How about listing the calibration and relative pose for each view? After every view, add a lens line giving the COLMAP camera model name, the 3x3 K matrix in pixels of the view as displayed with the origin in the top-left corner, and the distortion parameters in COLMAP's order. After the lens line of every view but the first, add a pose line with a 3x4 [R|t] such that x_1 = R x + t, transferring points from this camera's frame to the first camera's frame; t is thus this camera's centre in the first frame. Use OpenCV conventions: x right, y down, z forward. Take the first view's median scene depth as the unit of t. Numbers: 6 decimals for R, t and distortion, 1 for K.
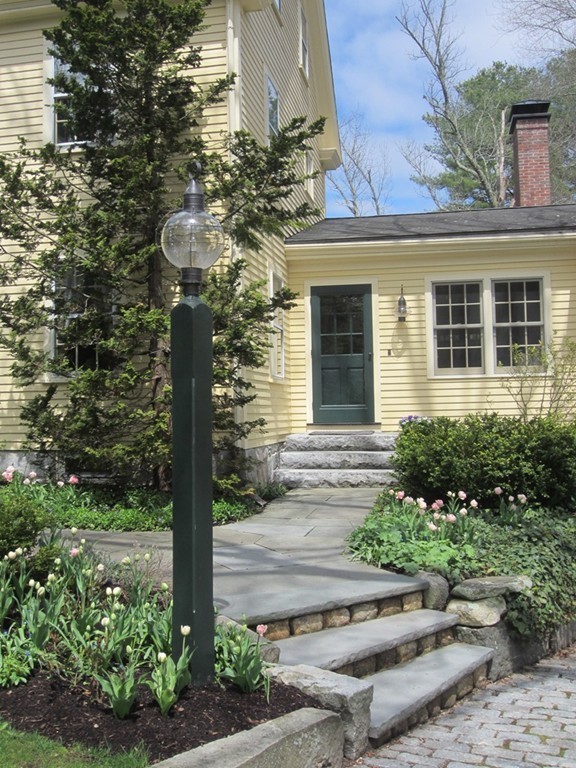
lens RADIAL K [[843.9, 0, 288.7], [0, 843.9, 377.6], [0, 0, 1]] dist [-0.065125, 0.000000]
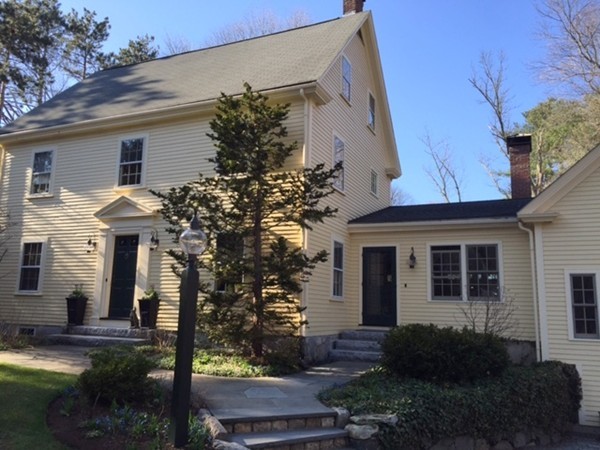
lens RADIAL K [[515.6, 0, 296.1], [0, 515.6, 225.3], [0, 0, 1]] dist [0.061983, 0.005094]
pose [[0.966277, 0.003864, -0.257474, 0.227647], [-0.037266, 0.991459, -0.124978, -0.014879], [0.254792, 0.130359, 0.958169, -0.124980]]
